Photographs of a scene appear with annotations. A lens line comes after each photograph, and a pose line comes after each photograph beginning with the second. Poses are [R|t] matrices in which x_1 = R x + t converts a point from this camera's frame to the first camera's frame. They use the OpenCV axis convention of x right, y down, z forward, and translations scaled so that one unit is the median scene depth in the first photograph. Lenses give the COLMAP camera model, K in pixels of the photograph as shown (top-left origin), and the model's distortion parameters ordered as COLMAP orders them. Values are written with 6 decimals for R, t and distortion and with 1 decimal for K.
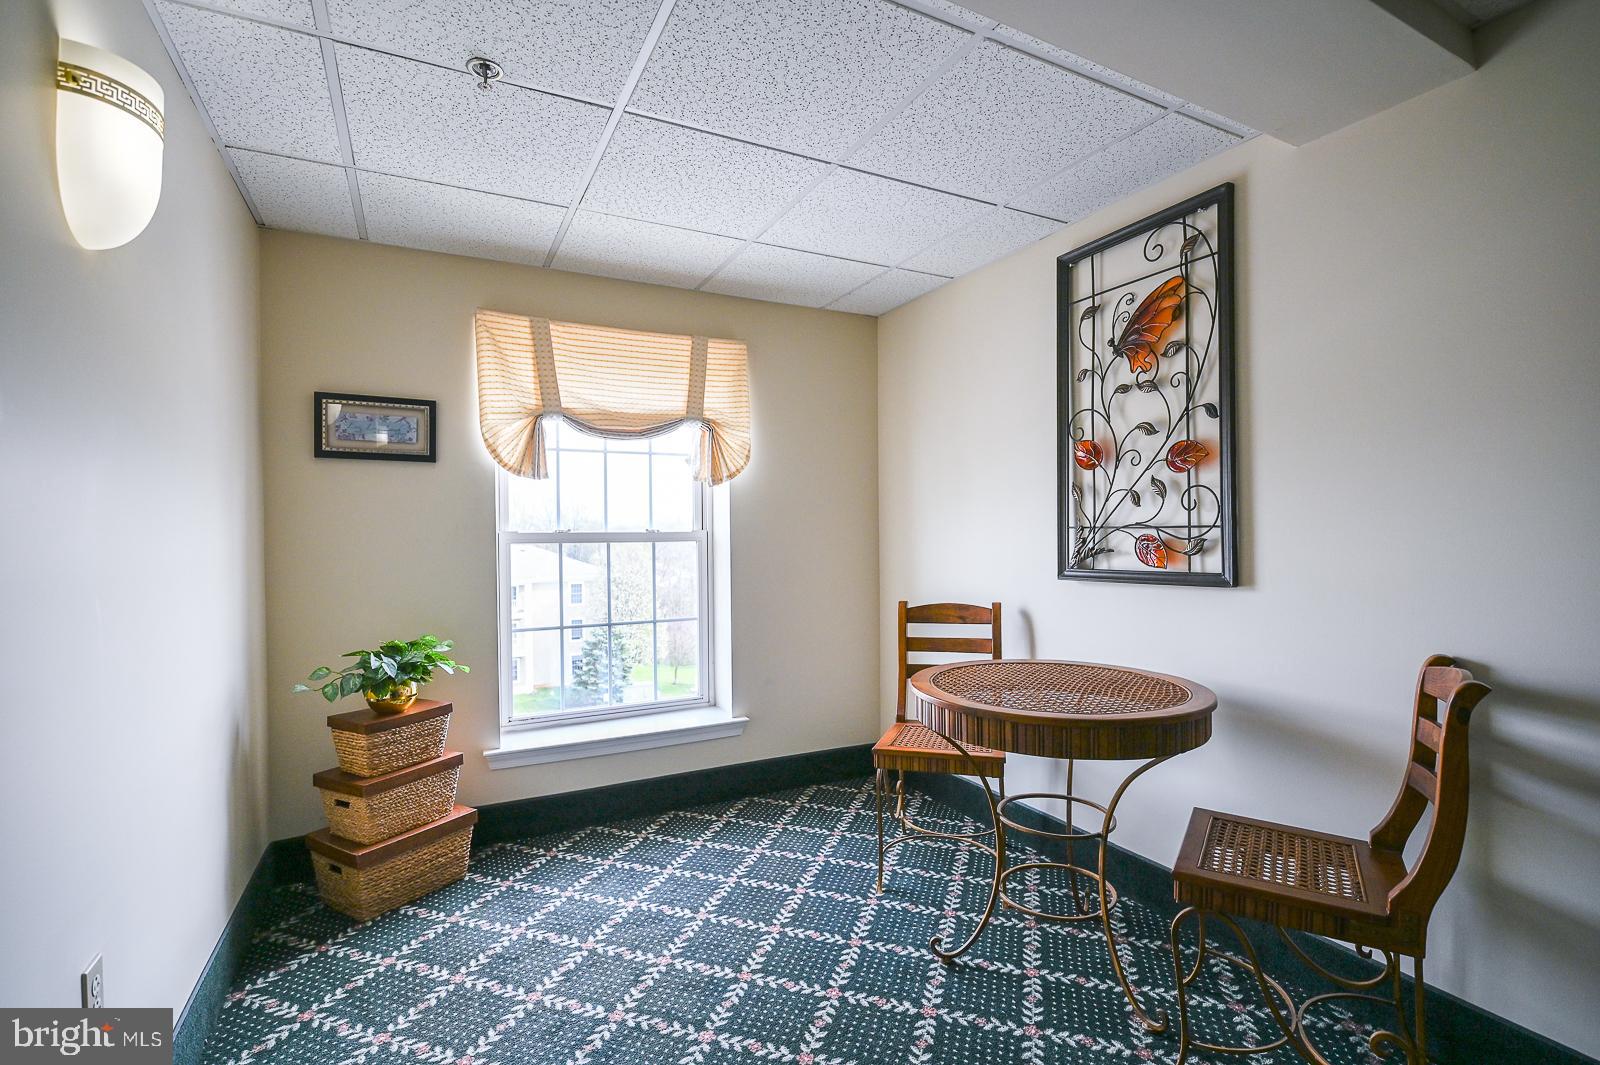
lens RADIAL K [[728.8, 0, 802.9], [0, 728.8, 539.2], [0, 0, 1]] dist [-0.008667, -0.001785]
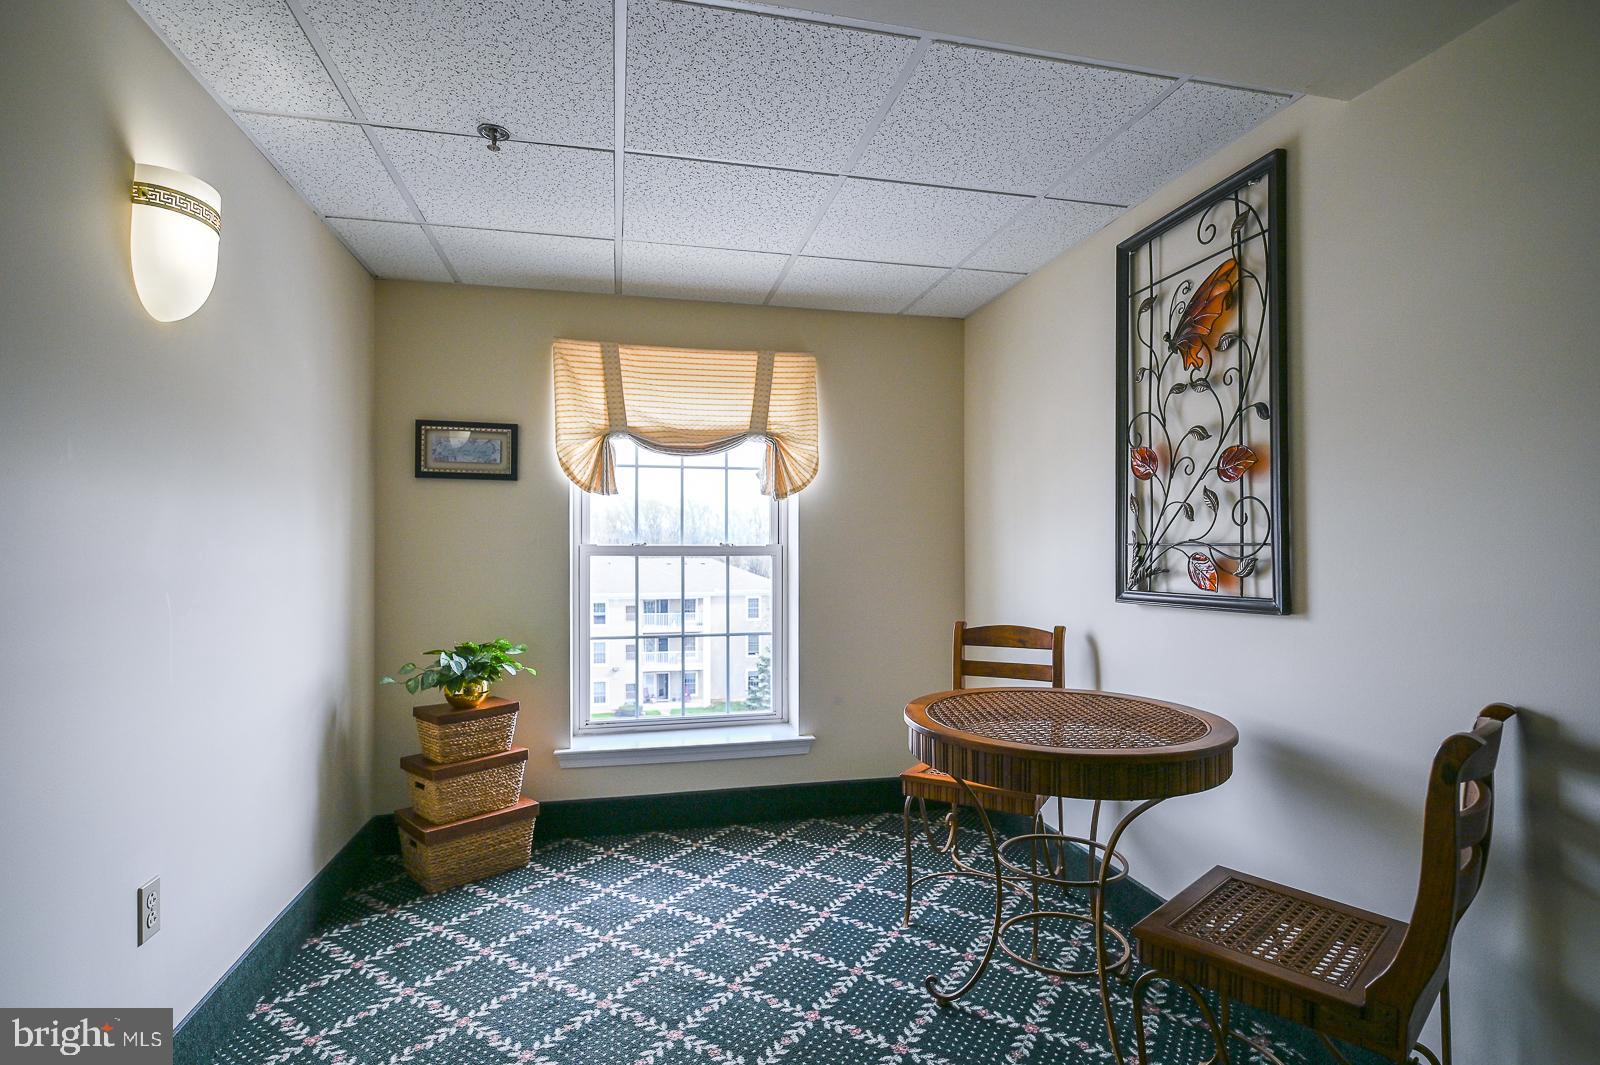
lens RADIAL K [[777.7, 0, 807.3], [0, 777.7, 541.8], [0, 0, 1]] dist [-0.006708, -0.001309]
pose [[0.970218, 0.006336, -0.242149, 0.229842], [-0.010157, 0.999843, -0.014537, -0.001349], [0.242019, 0.016564, 0.970130, -0.026058]]
